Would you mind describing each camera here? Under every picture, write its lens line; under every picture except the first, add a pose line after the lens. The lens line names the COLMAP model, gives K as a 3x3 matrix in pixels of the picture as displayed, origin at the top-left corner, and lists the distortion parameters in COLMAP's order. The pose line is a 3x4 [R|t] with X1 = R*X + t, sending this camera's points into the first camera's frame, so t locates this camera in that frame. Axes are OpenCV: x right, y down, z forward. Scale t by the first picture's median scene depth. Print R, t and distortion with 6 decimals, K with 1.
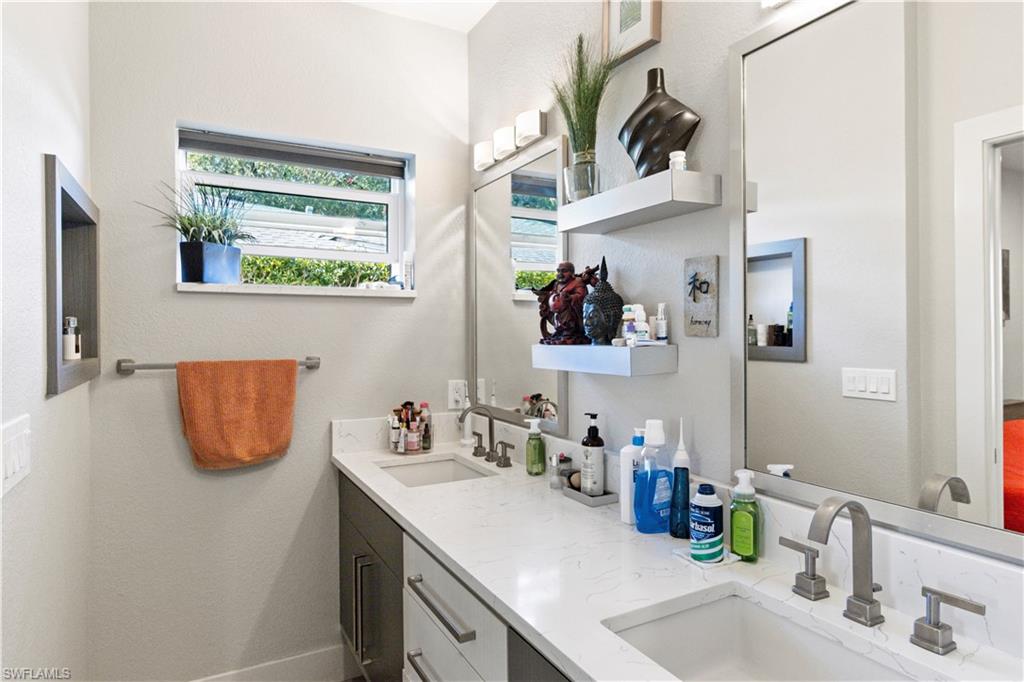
lens RADIAL K [[584.4, 0, 512.4], [0, 584.4, 334.9], [0, 0, 1]] dist [0.004516, 0.000730]
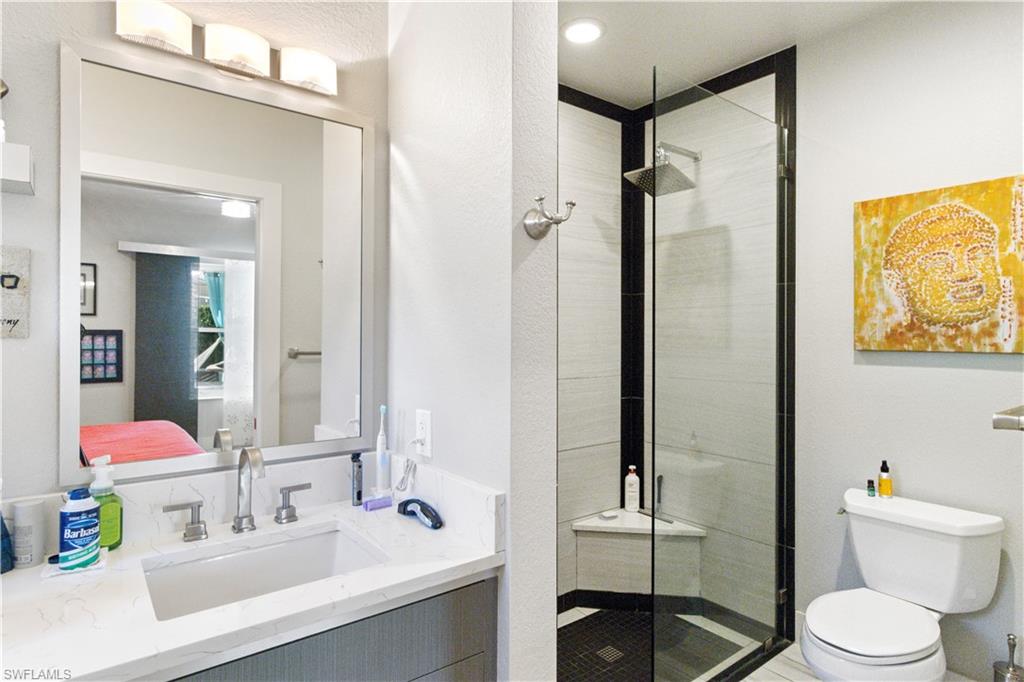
lens RADIAL K [[550.3, 0, 521.0], [0, 550.3, 339.7], [0, 0, 1]] dist [-0.002691, 0.000235]
pose [[-0.176725, 0.004231, 0.984251, -0.909769], [-0.001047, 0.999989, -0.004487, 0.013117], [-0.984260, -0.001823, -0.176719, 0.572908]]
